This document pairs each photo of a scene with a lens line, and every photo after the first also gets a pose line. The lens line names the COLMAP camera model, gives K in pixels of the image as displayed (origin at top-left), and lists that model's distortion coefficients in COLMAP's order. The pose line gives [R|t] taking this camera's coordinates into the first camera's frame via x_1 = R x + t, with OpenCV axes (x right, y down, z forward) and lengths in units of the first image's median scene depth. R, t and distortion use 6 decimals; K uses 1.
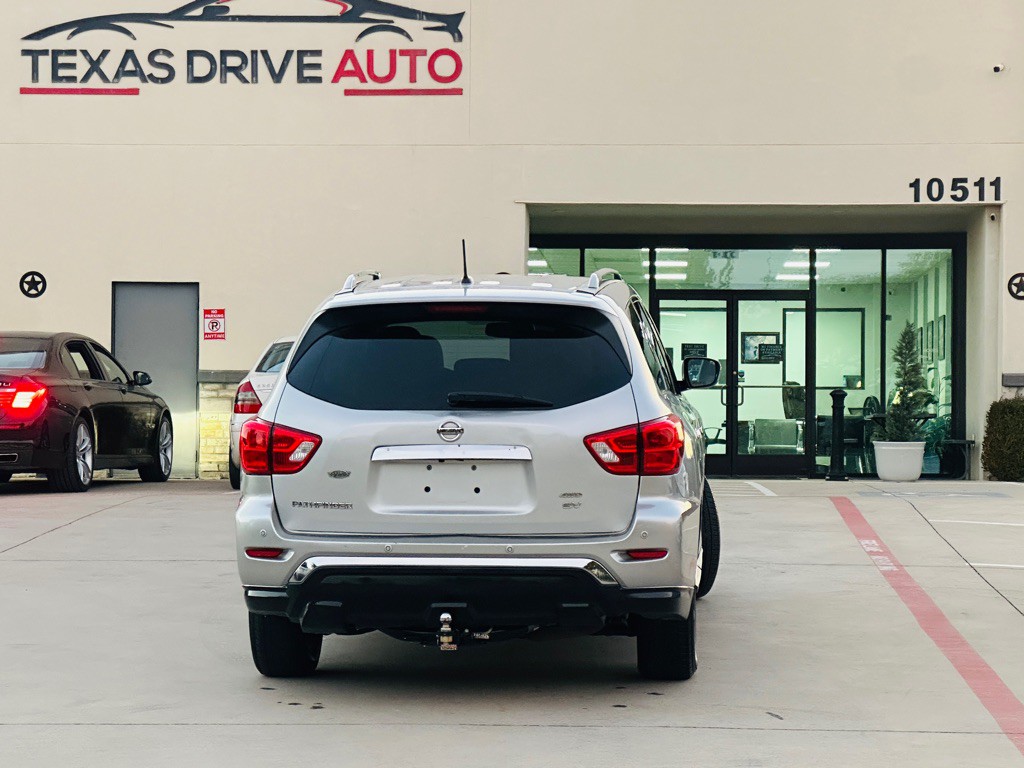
lens RADIAL K [[2633.8, 0, 543.7], [0, 2633.8, 384.8], [0, 0, 1]] dist [-0.113053, 4.996707]
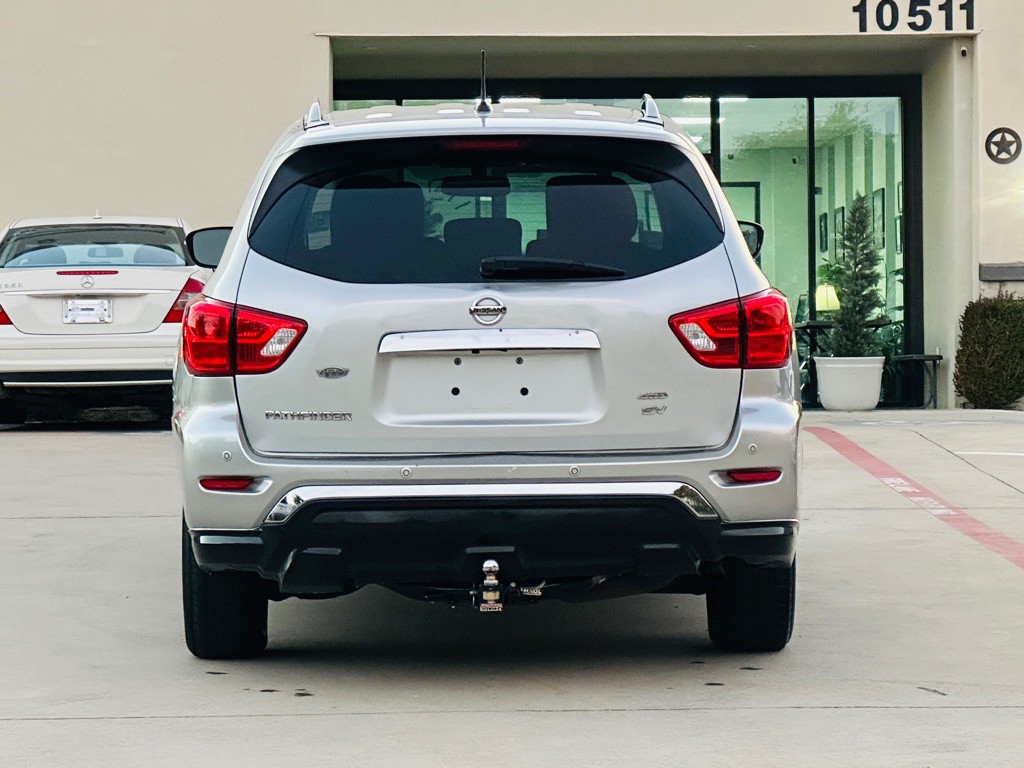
lens RADIAL K [[3620.5, 0, 512.0], [0, 3620.5, 384.0], [0, 0, 1]] dist [-0.116432, 1.615427]
pose [[0.996271, -0.014206, 0.085100, -0.111735], [0.012449, 0.999699, 0.021137, 0.016400], [-0.085375, -0.019999, 0.996148, 0.003095]]
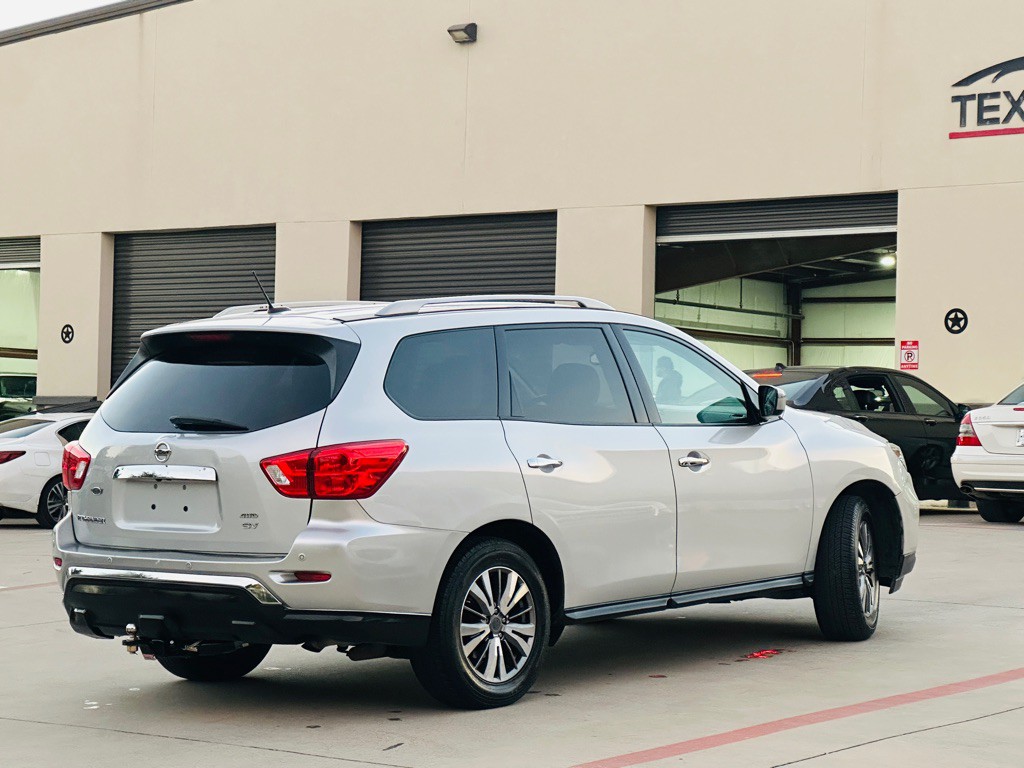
lens RADIAL K [[2526.3, 0, 512.0], [0, 2526.3, 384.0], [0, 0, 1]] dist [0.052072, 0.734926]
pose [[0.804559, -0.002730, -0.593867, 0.669446], [-0.006417, 0.999891, -0.013289, 0.002547], [0.593838, 0.014503, 0.804454, 0.257980]]
